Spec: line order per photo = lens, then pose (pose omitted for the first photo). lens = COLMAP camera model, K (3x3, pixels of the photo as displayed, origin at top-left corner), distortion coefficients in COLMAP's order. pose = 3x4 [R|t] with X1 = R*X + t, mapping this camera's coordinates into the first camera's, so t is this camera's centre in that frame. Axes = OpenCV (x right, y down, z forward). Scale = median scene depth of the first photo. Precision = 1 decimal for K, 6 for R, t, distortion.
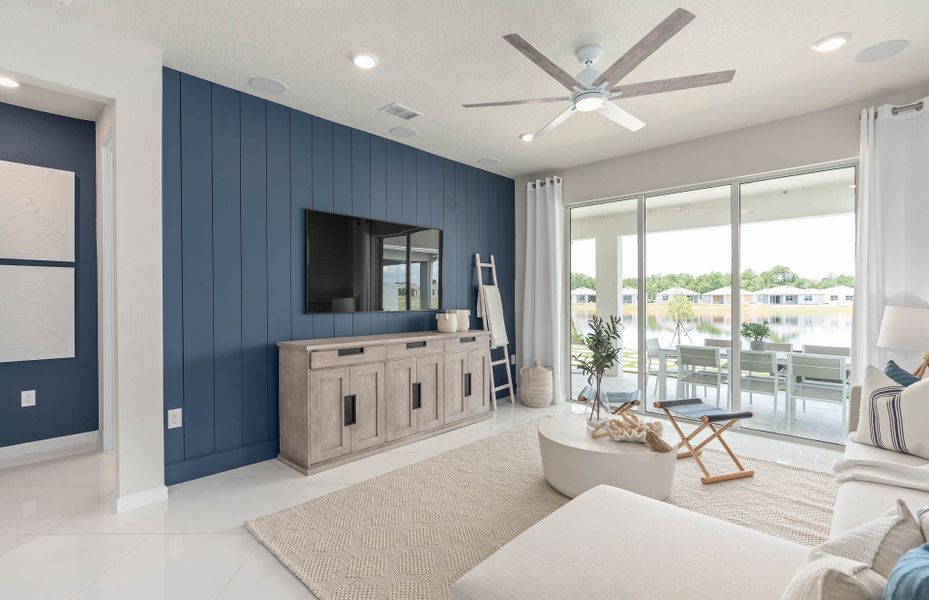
lens RADIAL K [[433.0, 0, 465.2], [0, 433.0, 294.2], [0, 0, 1]] dist [-0.002340, 0.000281]
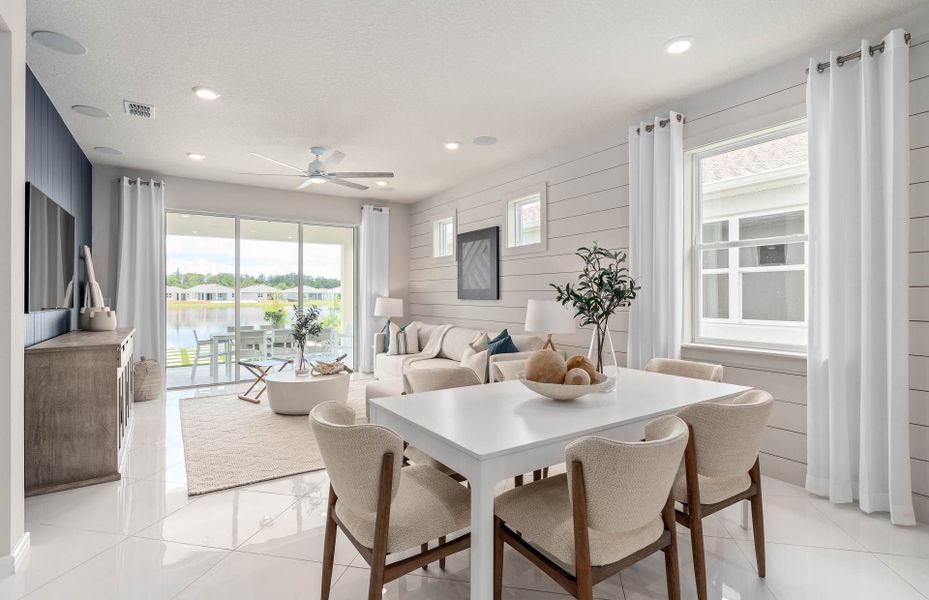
lens RADIAL K [[446.7, 0, 465.9], [0, 446.7, 287.9], [0, 0, 1]] dist [-0.002217, -0.000201]
pose [[0.230280, 0.015615, 0.972999, -0.798494], [-0.007783, 0.999869, -0.014204, 0.001955], [-0.973093, -0.004302, 0.230371, 0.017552]]
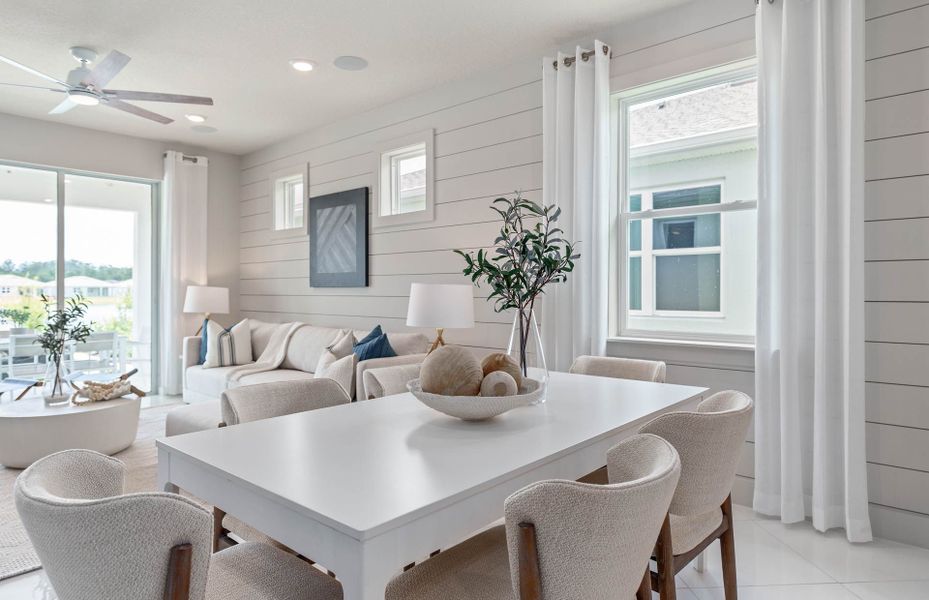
lens RADIAL K [[553.6, 0, 468.8], [0, 553.6, 281.2], [0, 0, 1]] dist [-0.001090, 0.000732]
pose [[-0.032297, 0.014687, 0.999370, -0.707284], [-0.006715, 0.999866, -0.014911, 0.020706], [-0.999456, -0.007193, -0.032194, 0.045275]]
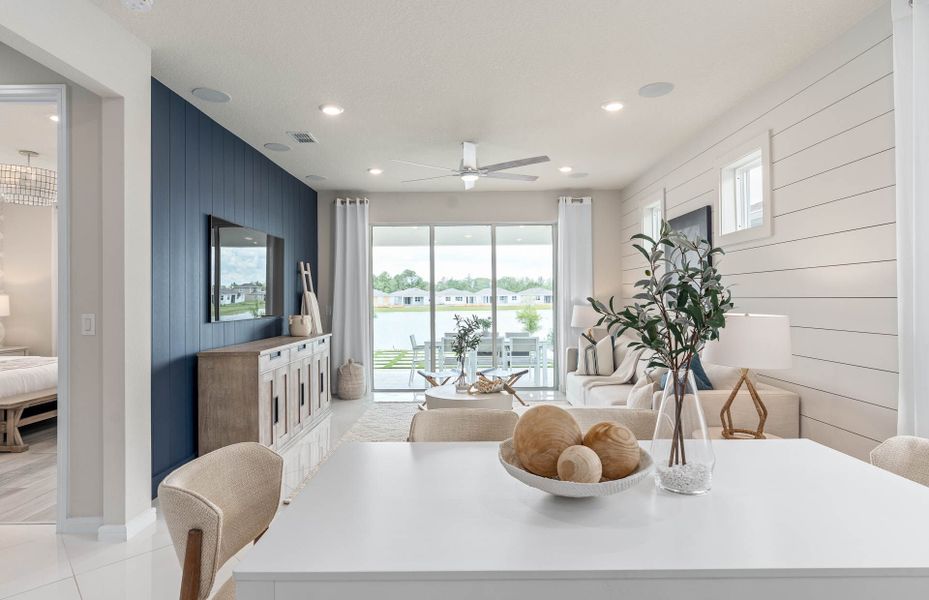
lens RADIAL K [[488.2, 0, 464.9], [0, 488.2, 289.4], [0, 0, 1]] dist [-0.002419, 0.000127]
pose [[0.729448, 0.007525, 0.683995, -0.569706], [0.001401, 0.999921, -0.012495, -0.012571], [-0.684035, 0.010073, 0.729380, -0.155876]]
